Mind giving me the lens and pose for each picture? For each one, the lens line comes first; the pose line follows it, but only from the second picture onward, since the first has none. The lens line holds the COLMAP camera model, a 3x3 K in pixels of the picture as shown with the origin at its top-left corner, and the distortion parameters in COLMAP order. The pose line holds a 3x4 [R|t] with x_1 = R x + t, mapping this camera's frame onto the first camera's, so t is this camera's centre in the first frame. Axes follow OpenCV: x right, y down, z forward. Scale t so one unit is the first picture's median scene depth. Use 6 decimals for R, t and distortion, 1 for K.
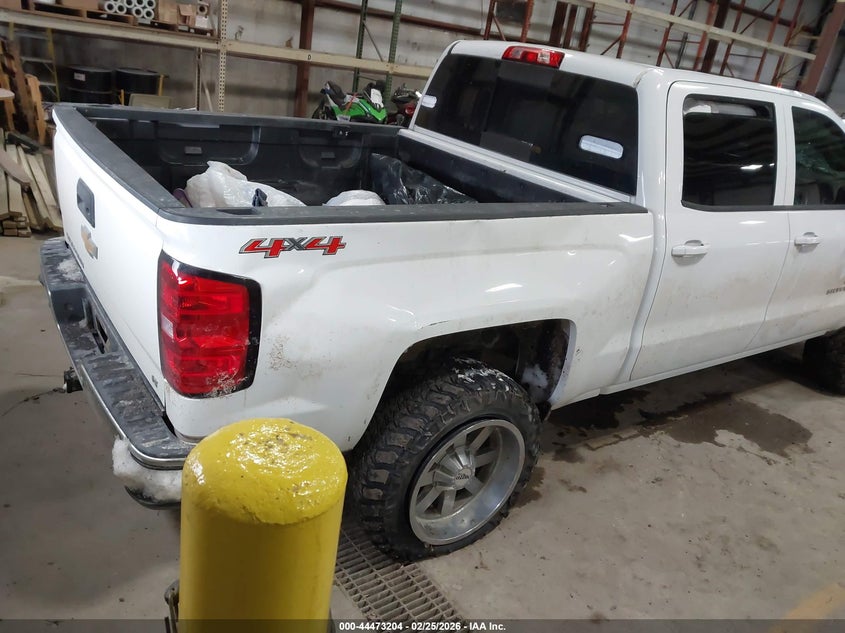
lens RADIAL K [[650.4, 0, 412.9], [0, 650.4, 316.2], [0, 0, 1]] dist [0.009328, -0.002272]
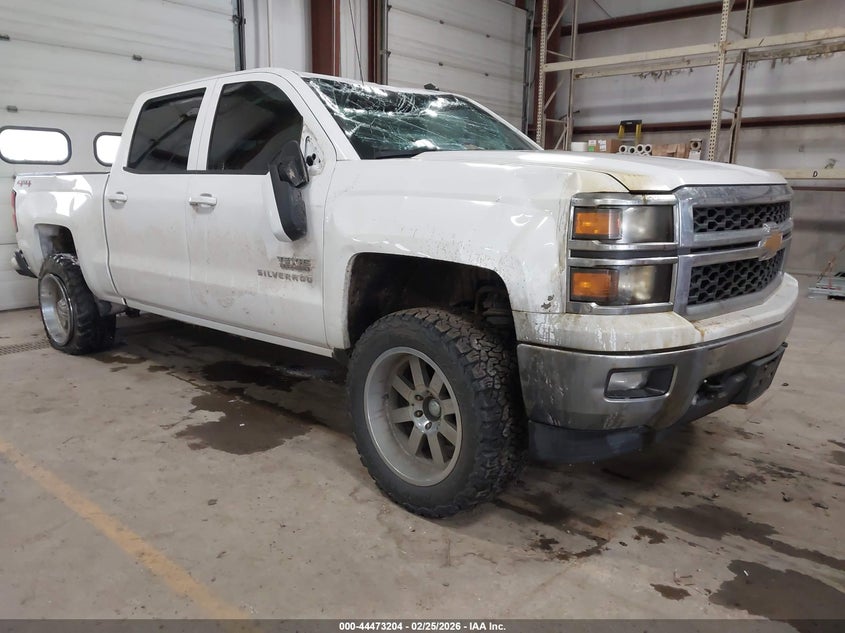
lens RADIAL K [[650.4, 0, 412.9], [0, 650.4, 316.2], [0, 0, 1]] dist [0.009328, -0.002272]
pose [[0.225992, 0.042589, -0.973198, 1.538239], [-0.338345, 0.940278, -0.037421, -0.018905], [0.913482, 0.337734, 0.226905, 1.040477]]
